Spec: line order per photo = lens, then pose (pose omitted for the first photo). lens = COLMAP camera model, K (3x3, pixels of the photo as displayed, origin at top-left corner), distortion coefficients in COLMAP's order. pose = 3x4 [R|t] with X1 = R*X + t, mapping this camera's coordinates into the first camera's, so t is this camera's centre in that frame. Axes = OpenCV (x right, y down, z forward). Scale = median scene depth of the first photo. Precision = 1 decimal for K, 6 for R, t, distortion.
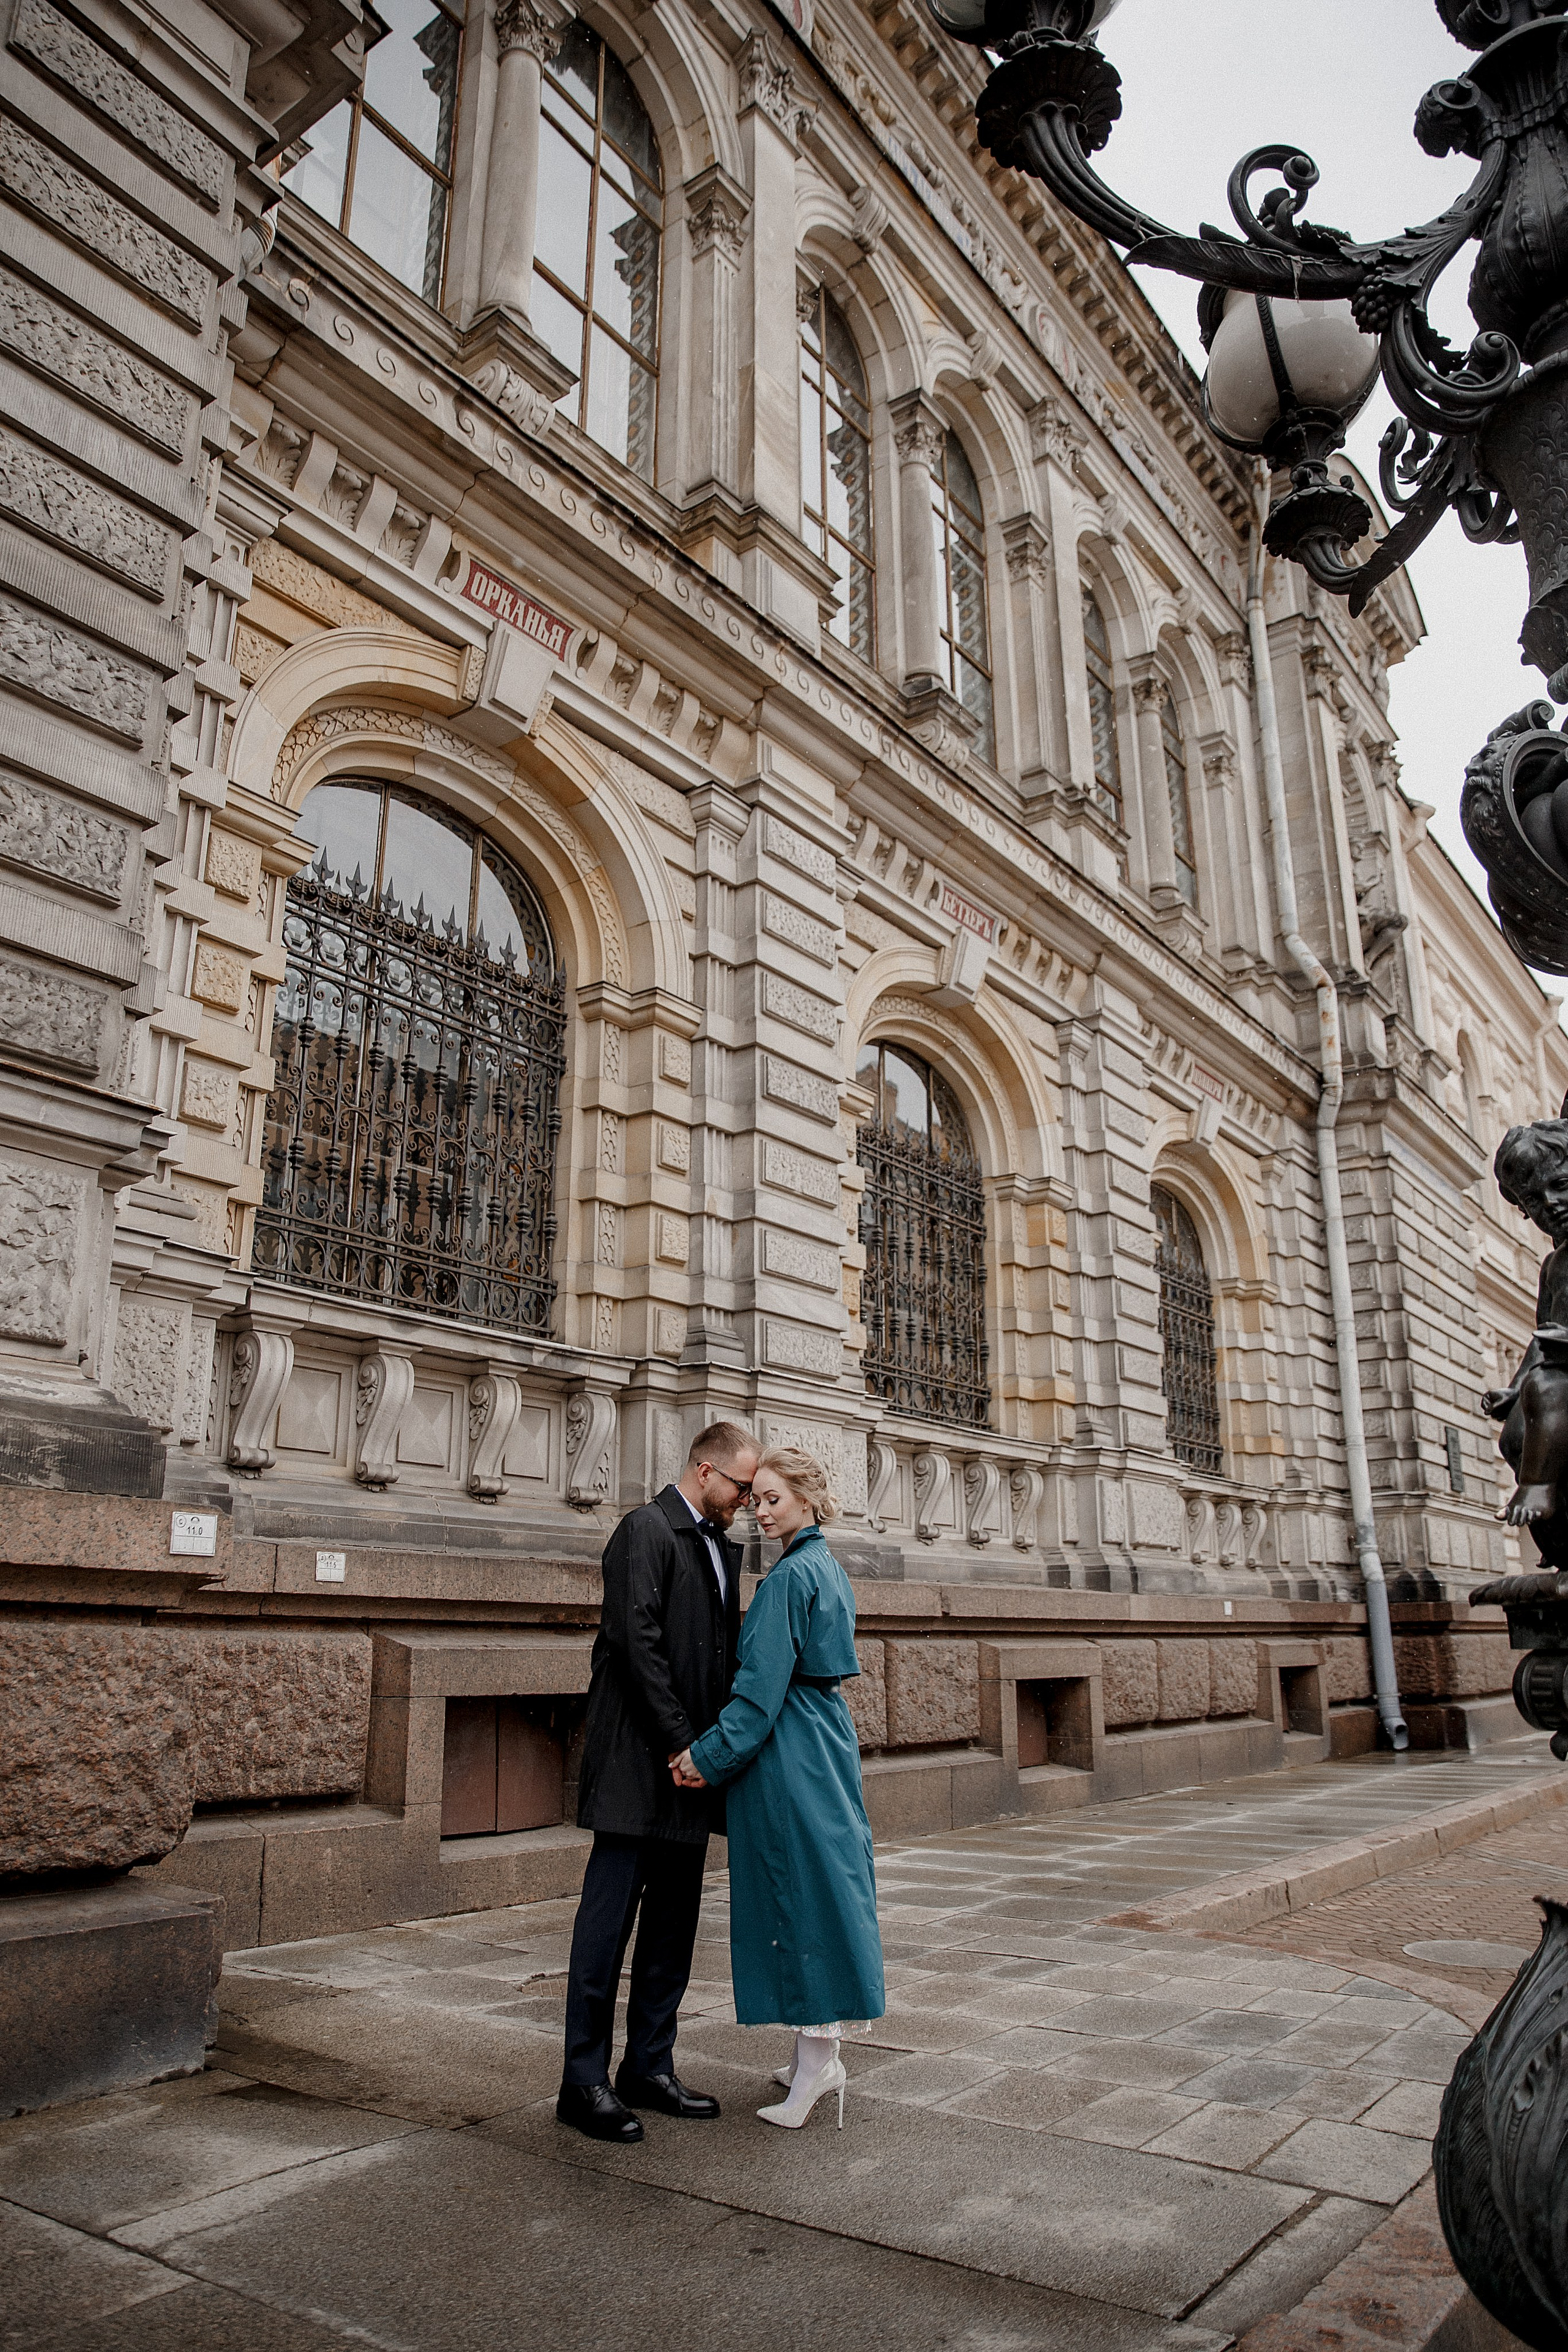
lens RADIAL K [[1609.8, 0, 789.3], [0, 1609.8, 1185.1], [0, 0, 1]] dist [-0.111721, 0.083970]
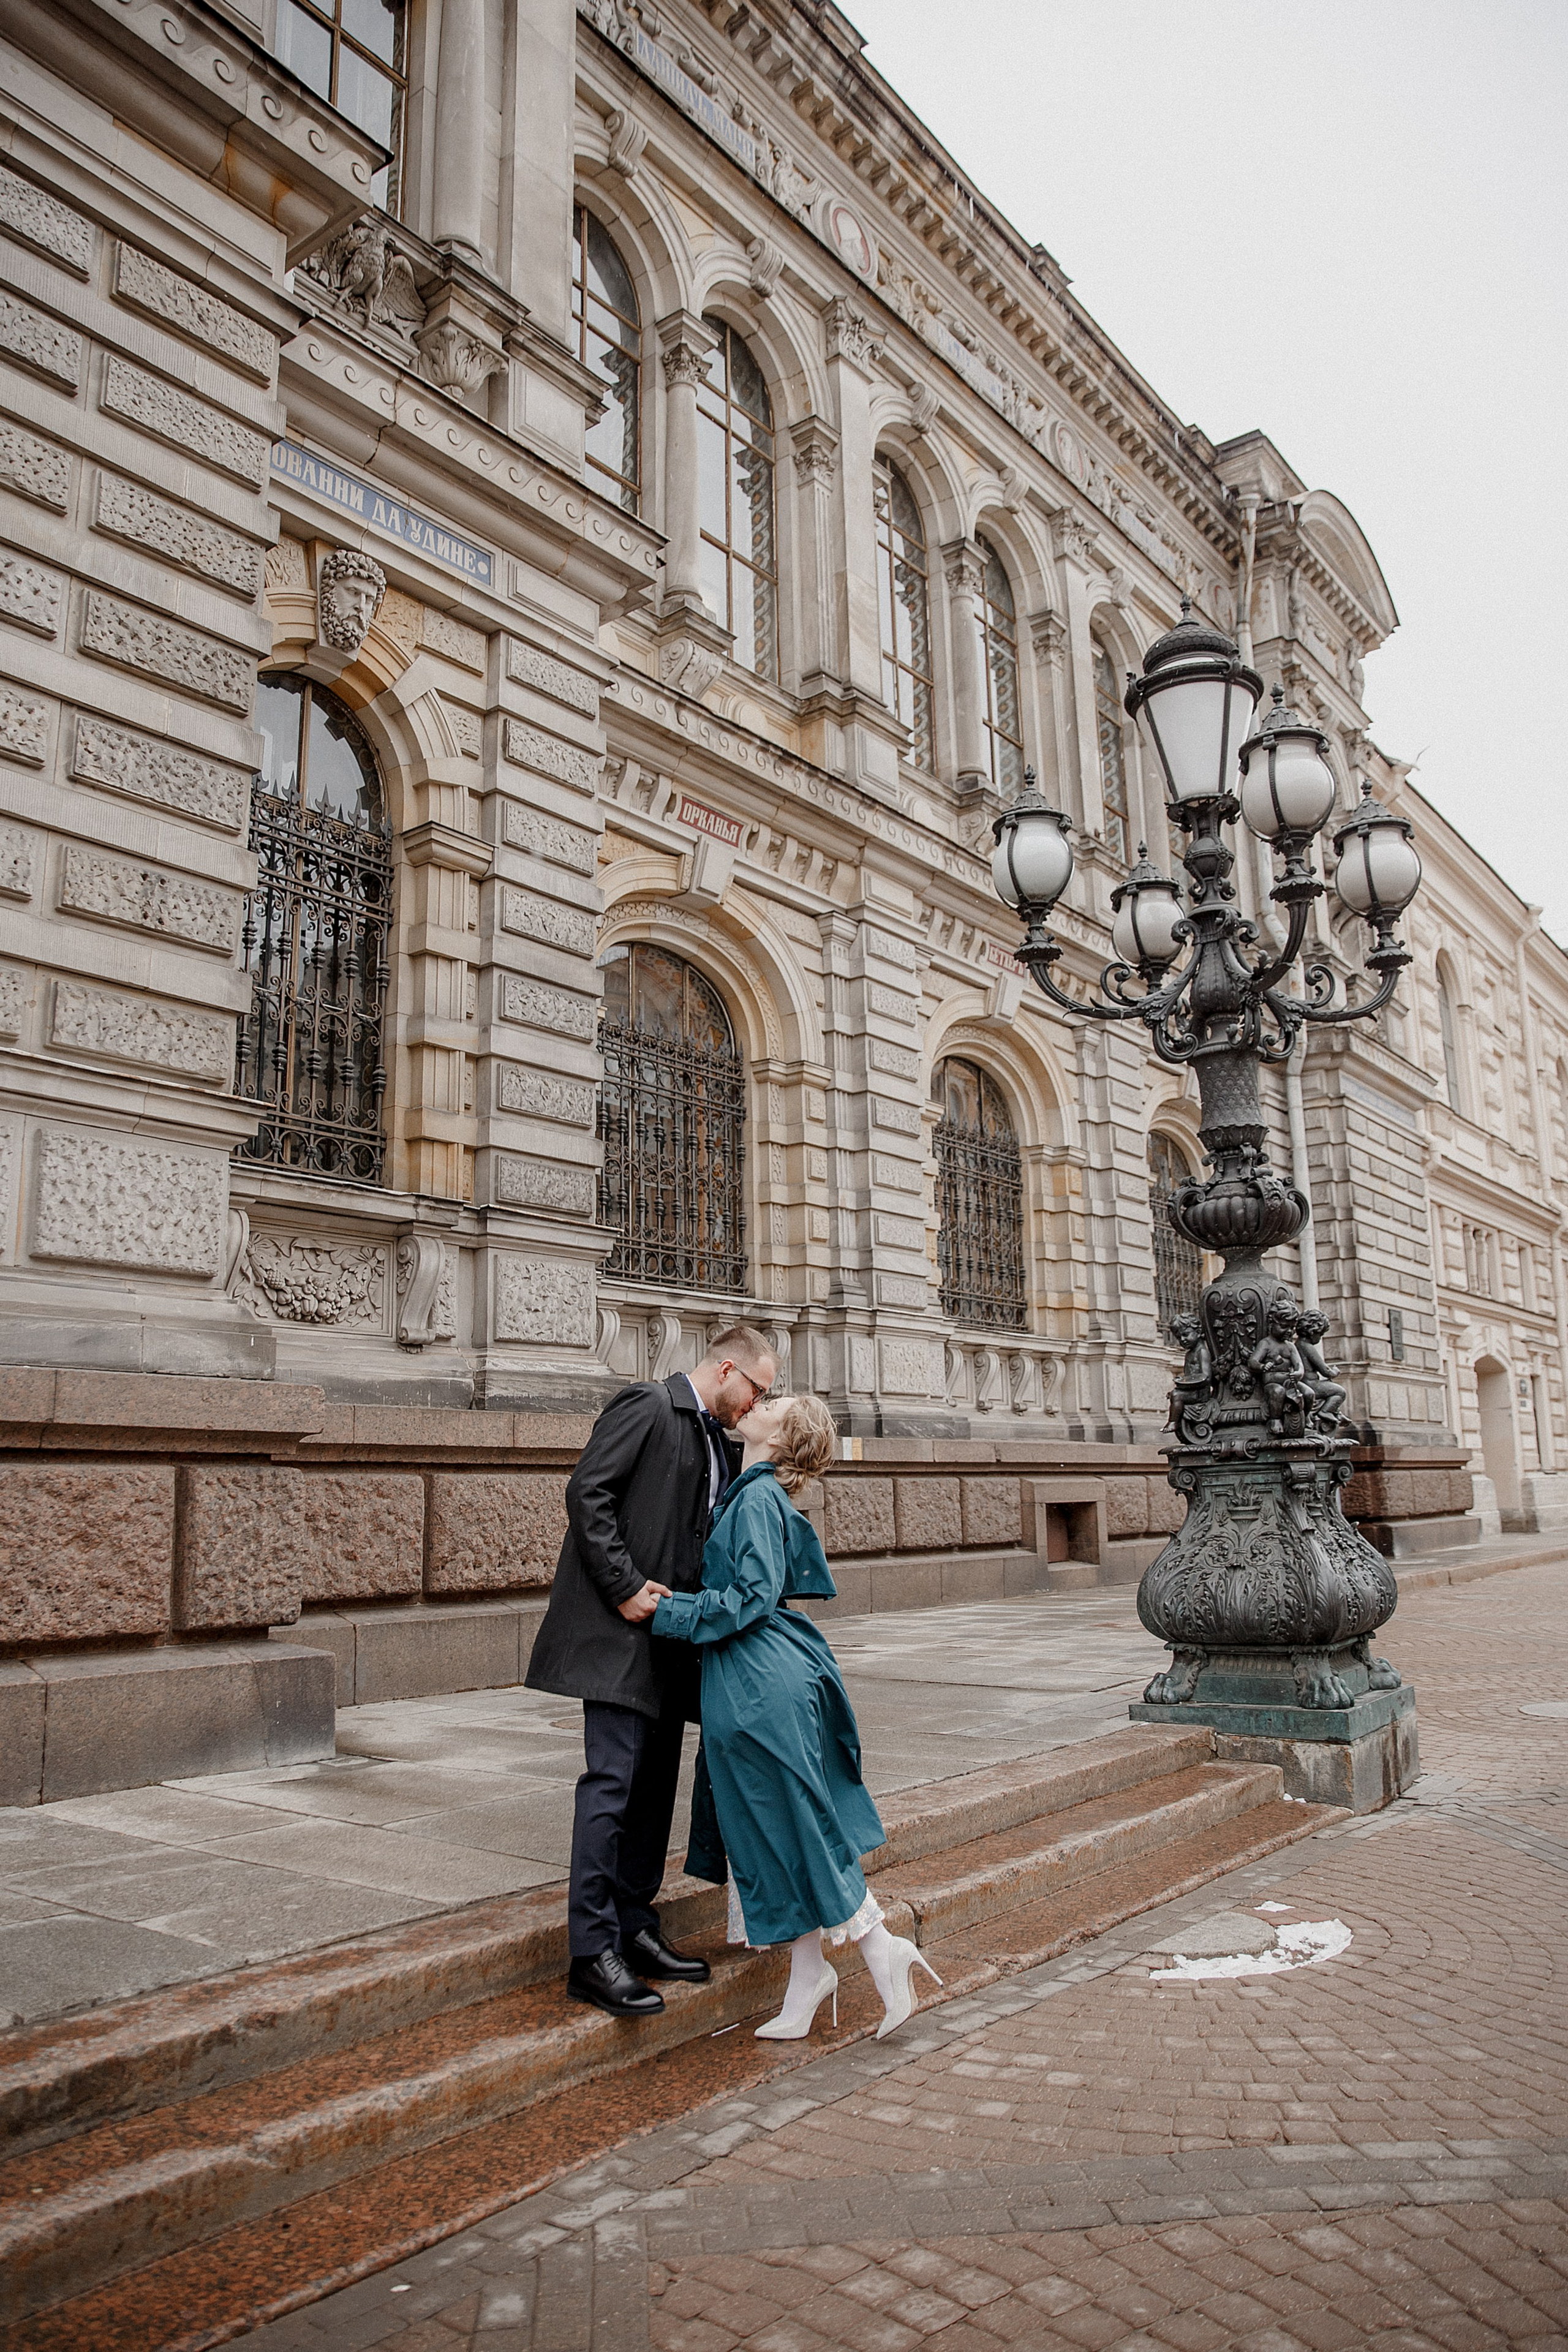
lens RADIAL K [[1653.0, 0, 790.0], [0, 1653.0, 1186.9], [0, 0, 1]] dist [-0.113748, 0.088879]
pose [[0.999544, -0.021731, -0.020946, -0.051750], [0.023623, 0.995222, 0.094740, -0.120211], [0.018787, -0.095192, 0.995282, -0.450099]]
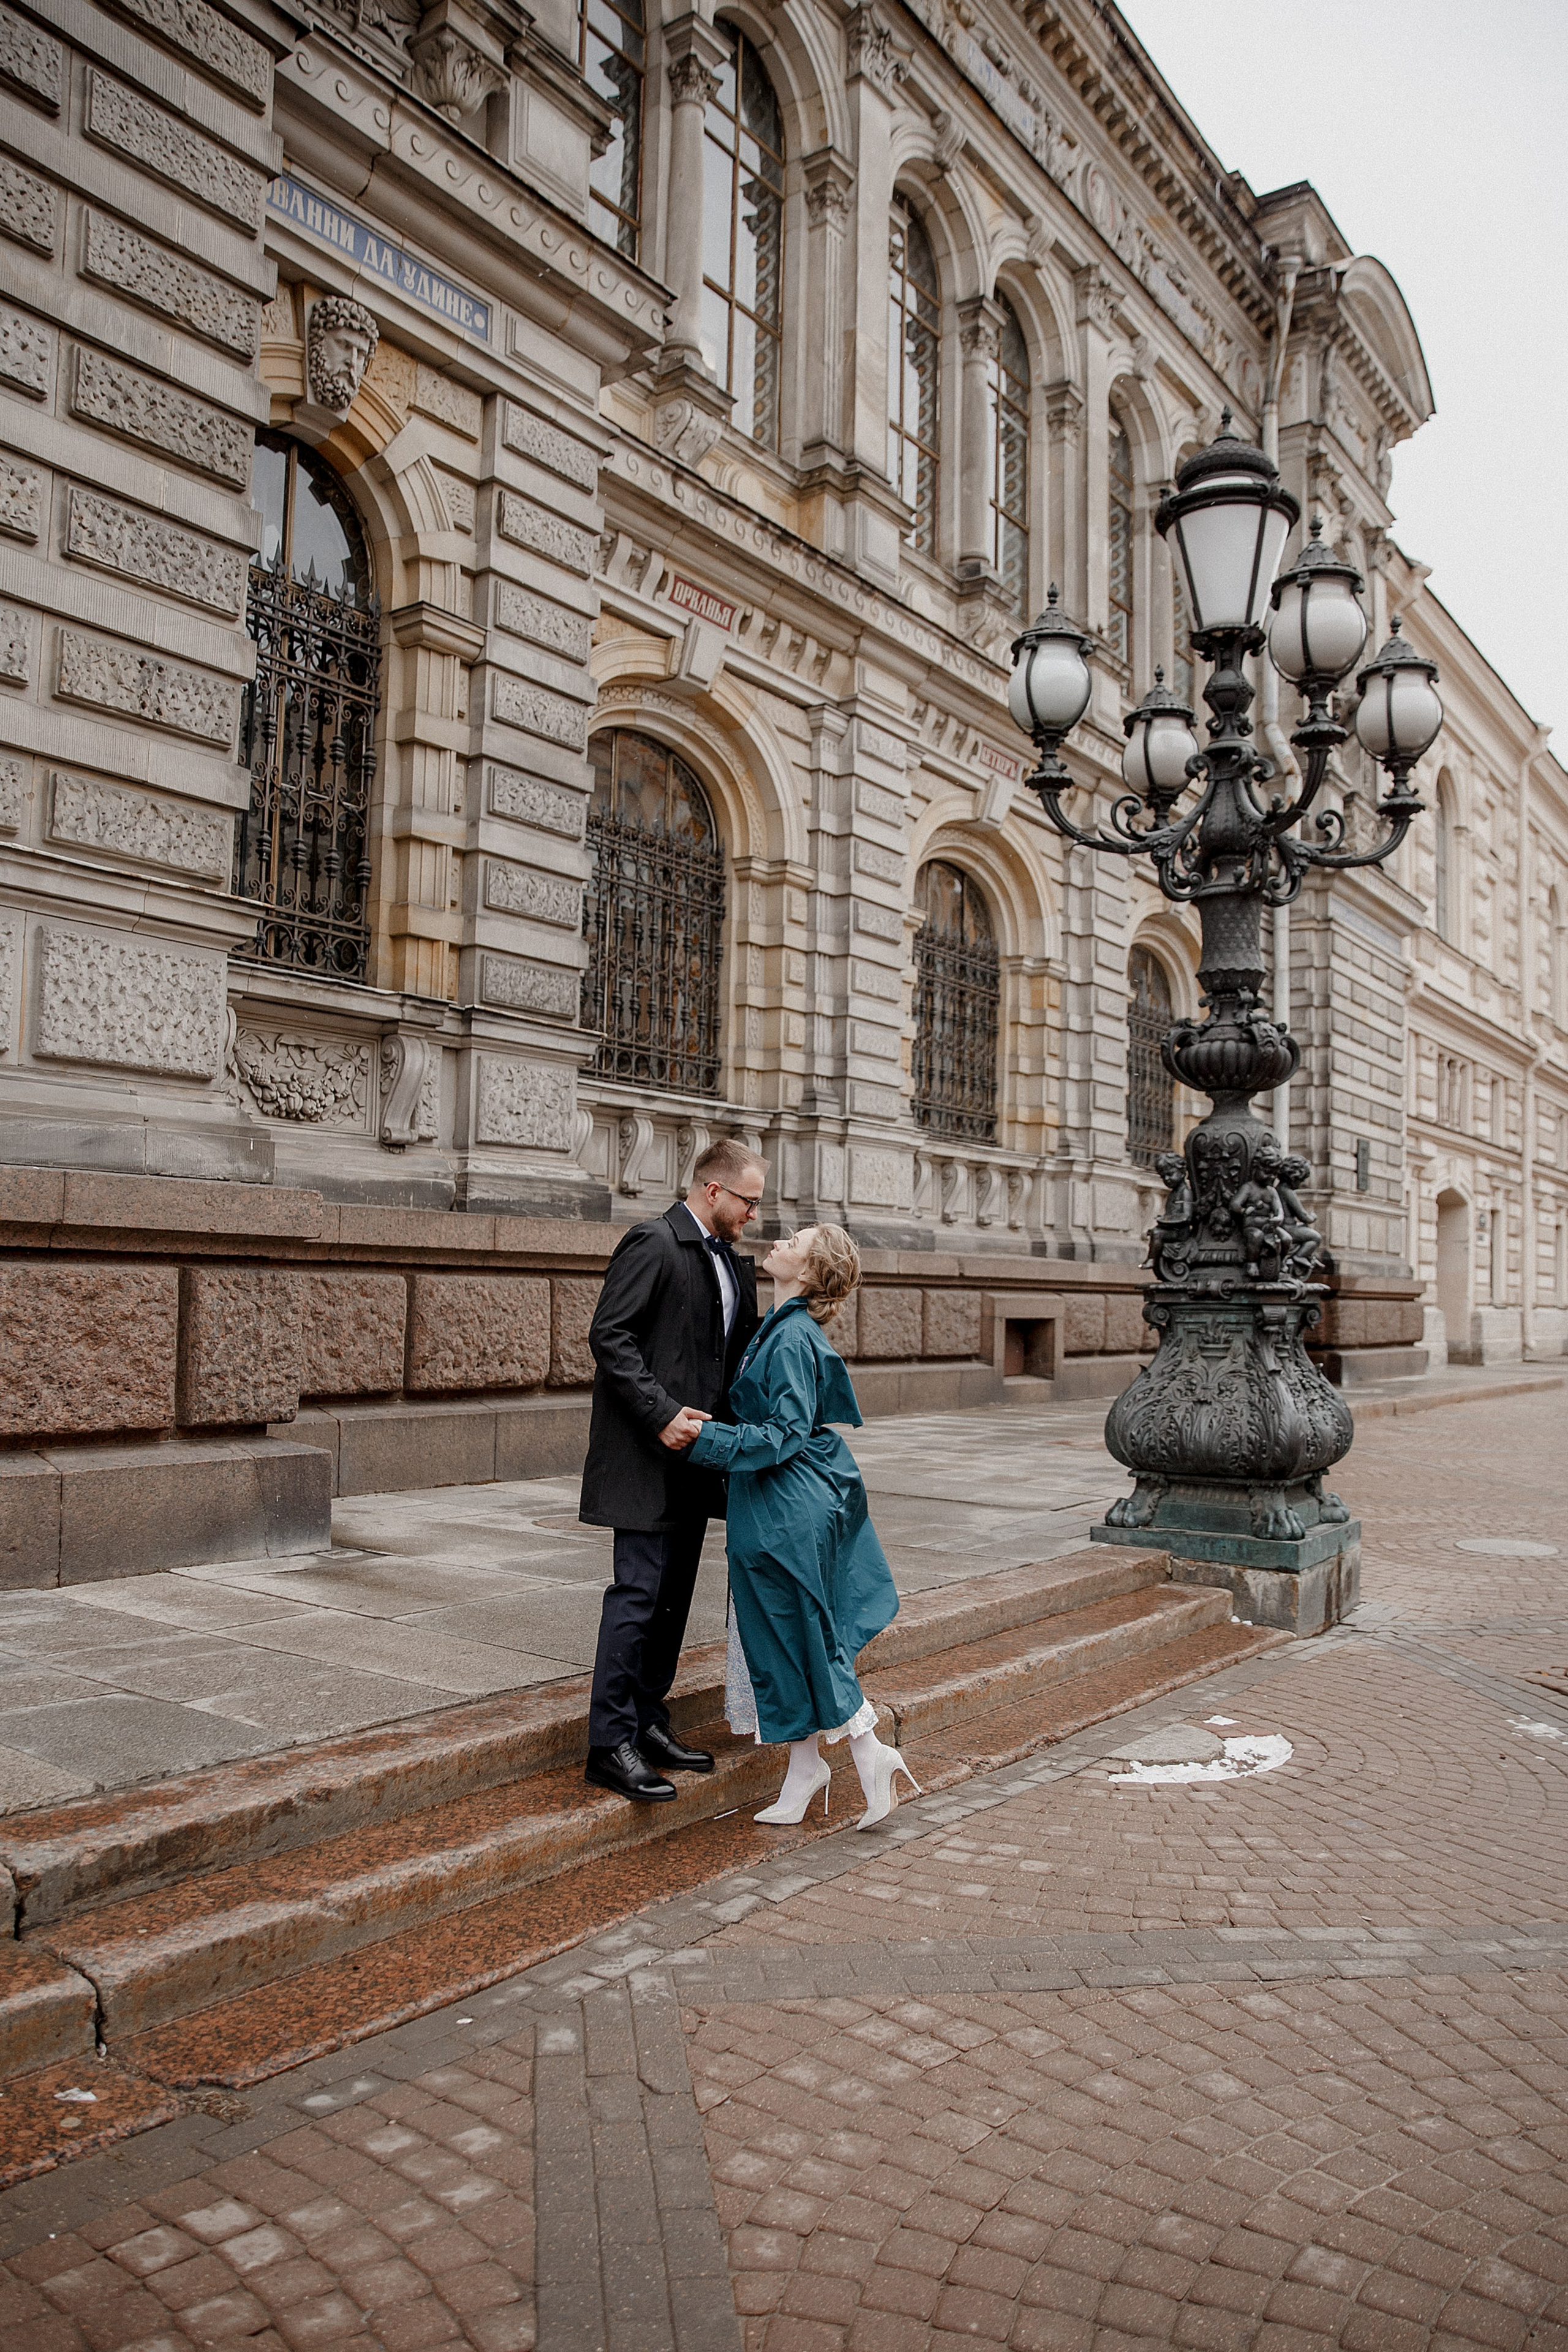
lens RADIAL K [[1703.0, 0, 788.6], [0, 1703.0, 1238.2], [0, 0, 1]] dist [-0.112536, 0.085556]
pose [[0.999659, 0.024789, 0.008152, -0.067553], [-0.026036, 0.968438, 0.247890, -0.135973], [-0.001749, -0.248018, 0.968754, -0.470950]]
